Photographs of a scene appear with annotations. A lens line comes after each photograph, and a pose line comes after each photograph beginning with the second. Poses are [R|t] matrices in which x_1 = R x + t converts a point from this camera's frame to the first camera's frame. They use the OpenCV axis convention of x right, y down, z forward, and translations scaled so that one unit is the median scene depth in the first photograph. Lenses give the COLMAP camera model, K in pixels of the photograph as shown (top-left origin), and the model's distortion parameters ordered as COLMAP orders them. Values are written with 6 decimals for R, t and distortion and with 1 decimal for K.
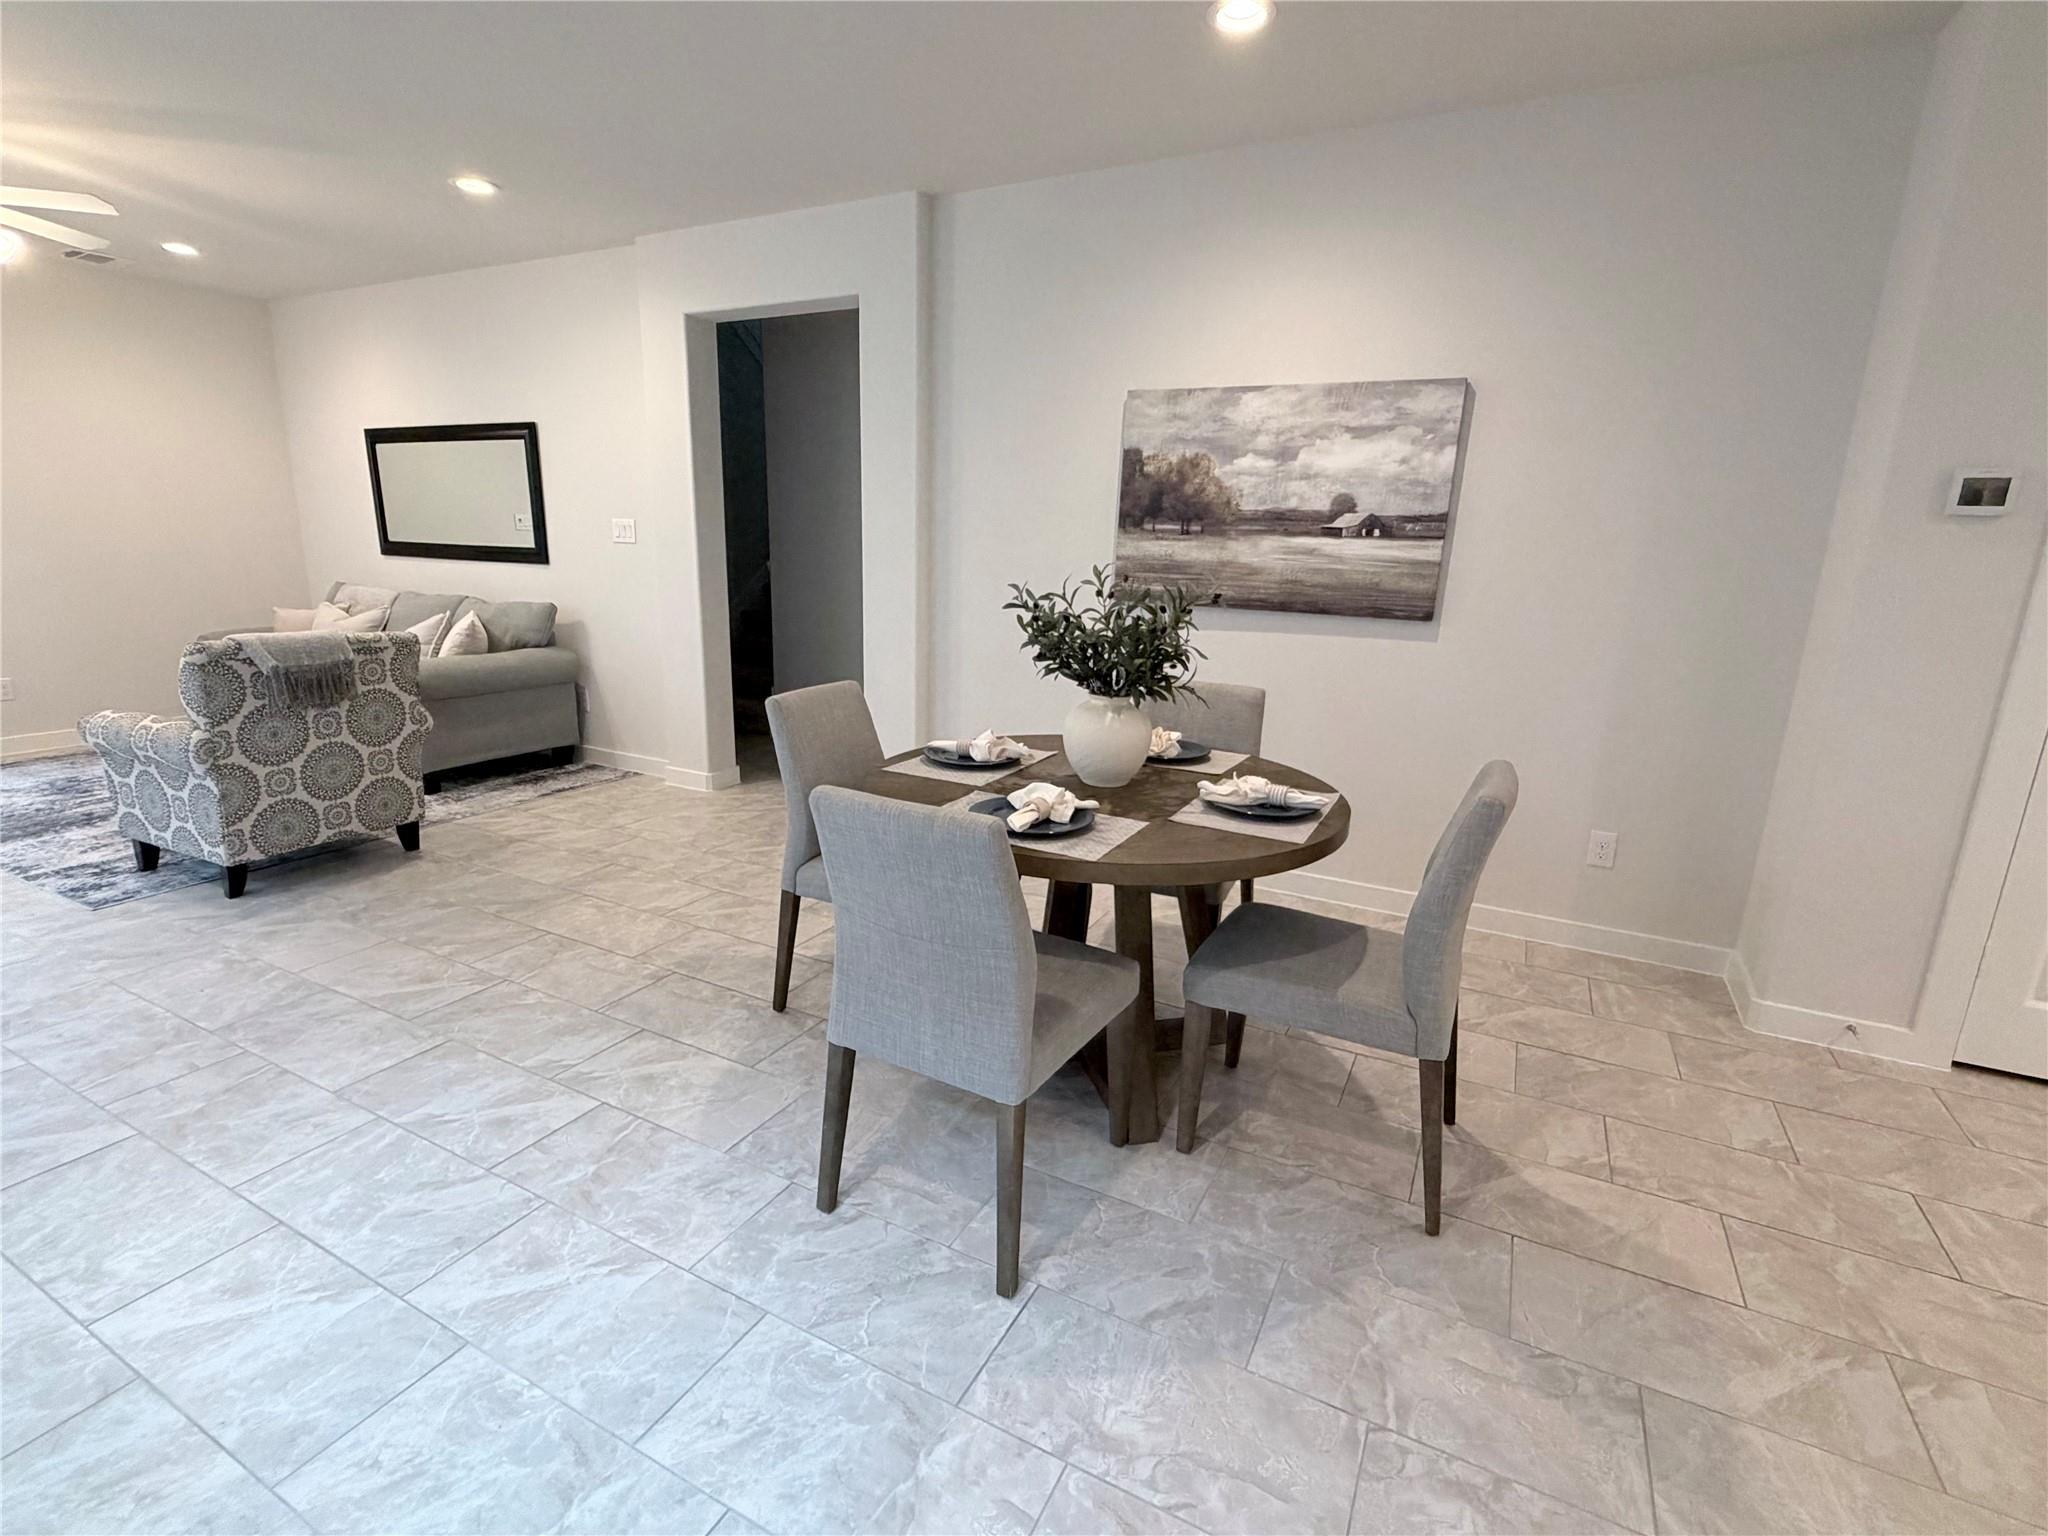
lens RADIAL K [[953.7, 0, 1023.8], [0, 953.7, 772.1], [0, 0, 1]] dist [0.000902, -0.000810]
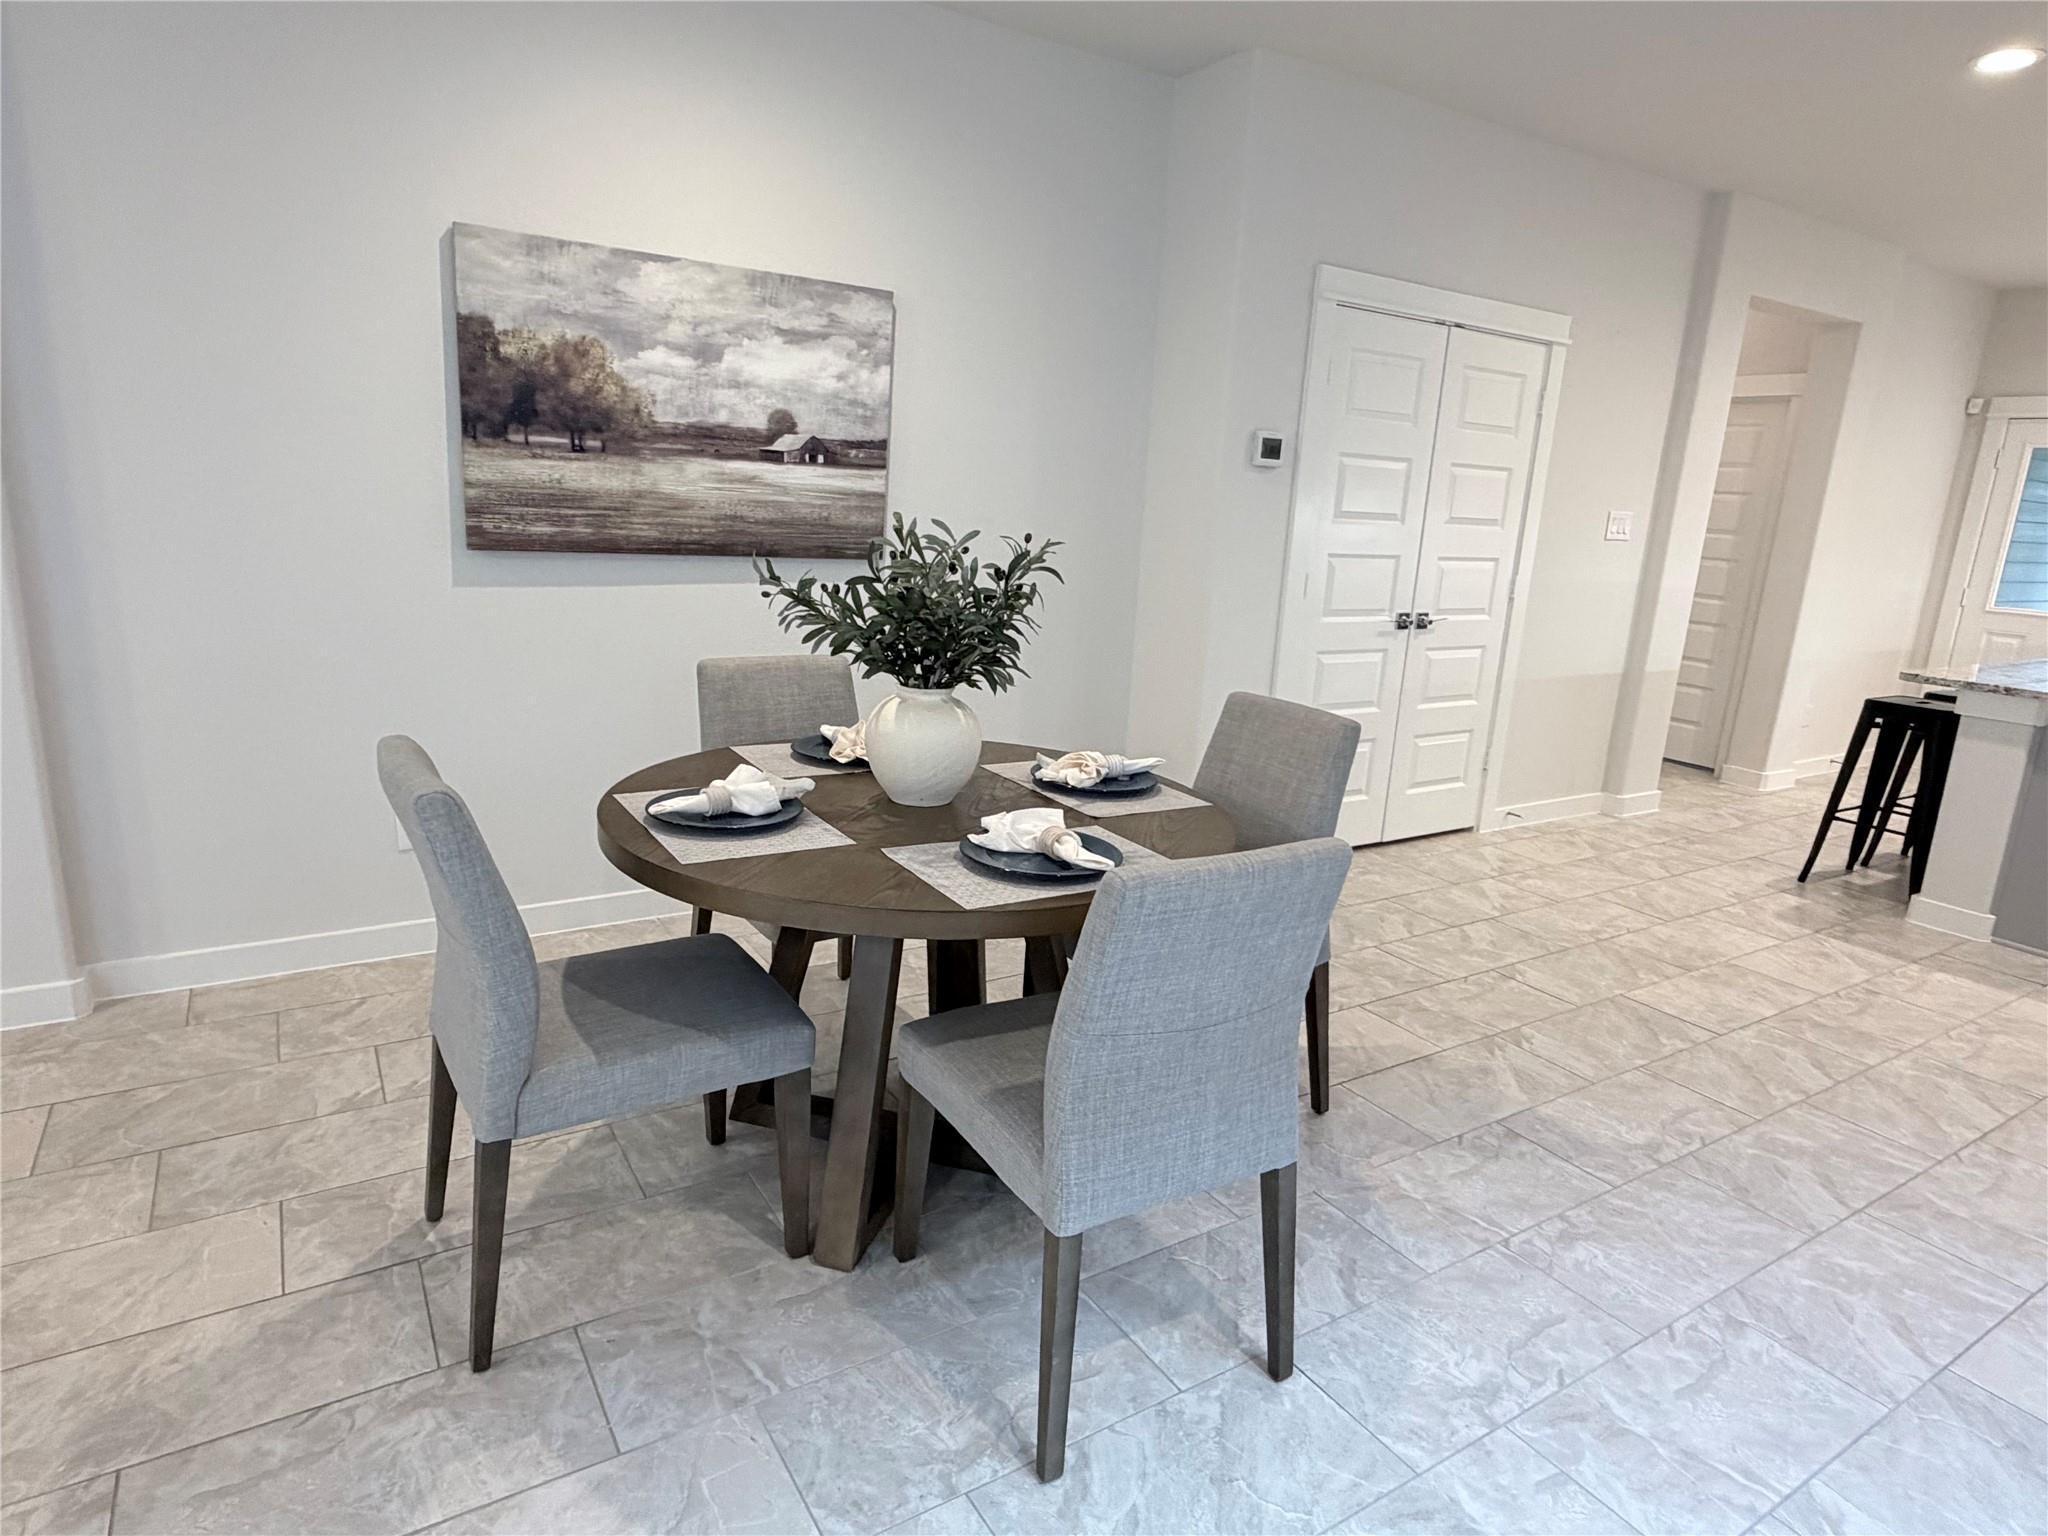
lens RADIAL K [[1176.7, 0, 1031.8], [0, 1176.7, 774.2], [0, 0, 1]] dist [0.000907, -0.000028]
pose [[0.501002, -0.207039, 0.840317, -0.468952], [0.165734, 0.975945, 0.141644, -0.091436], [-0.849429, 0.068305, 0.523264, 0.301479]]
